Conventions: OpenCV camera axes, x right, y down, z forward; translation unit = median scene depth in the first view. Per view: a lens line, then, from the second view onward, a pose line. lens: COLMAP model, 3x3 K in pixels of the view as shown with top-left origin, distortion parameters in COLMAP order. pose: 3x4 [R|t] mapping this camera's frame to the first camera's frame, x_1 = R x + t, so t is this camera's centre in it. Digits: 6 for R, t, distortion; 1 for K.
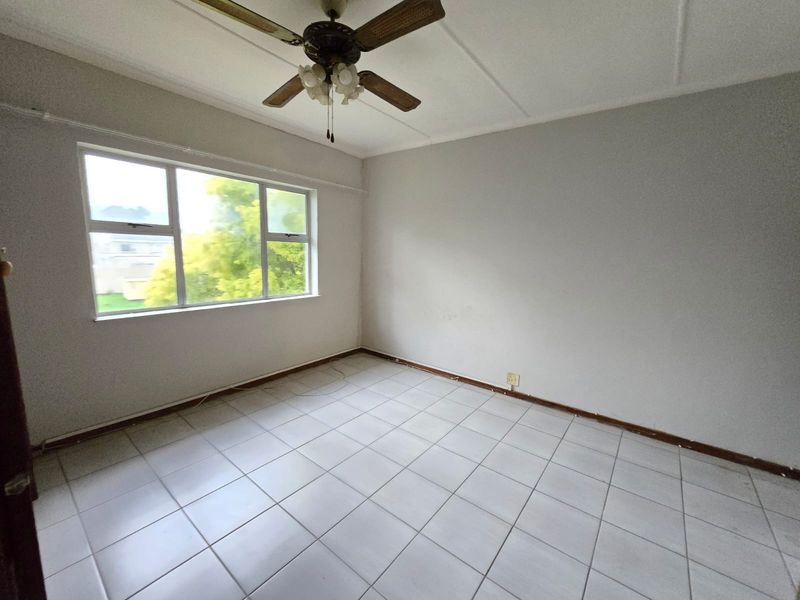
lens RADIAL K [[325.0, 0, 400.0], [0, 325.0, 300.0], [0, 0, 1]] dist [-0.000256, -0.000182]
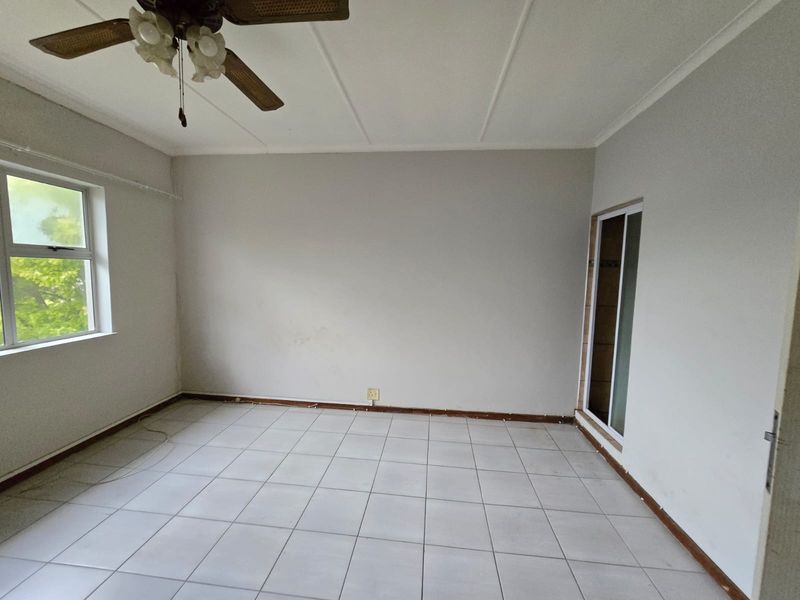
lens RADIAL K [[325.0, 0, 400.0], [0, 325.0, 300.0], [0, 0, 1]] dist [-0.000256, -0.000182]
pose [[0.853396, -0.058023, 0.518023, -0.088100], [0.085292, 0.995935, -0.028958, -0.012633], [-0.514238, 0.068896, 0.854876, 0.064109]]
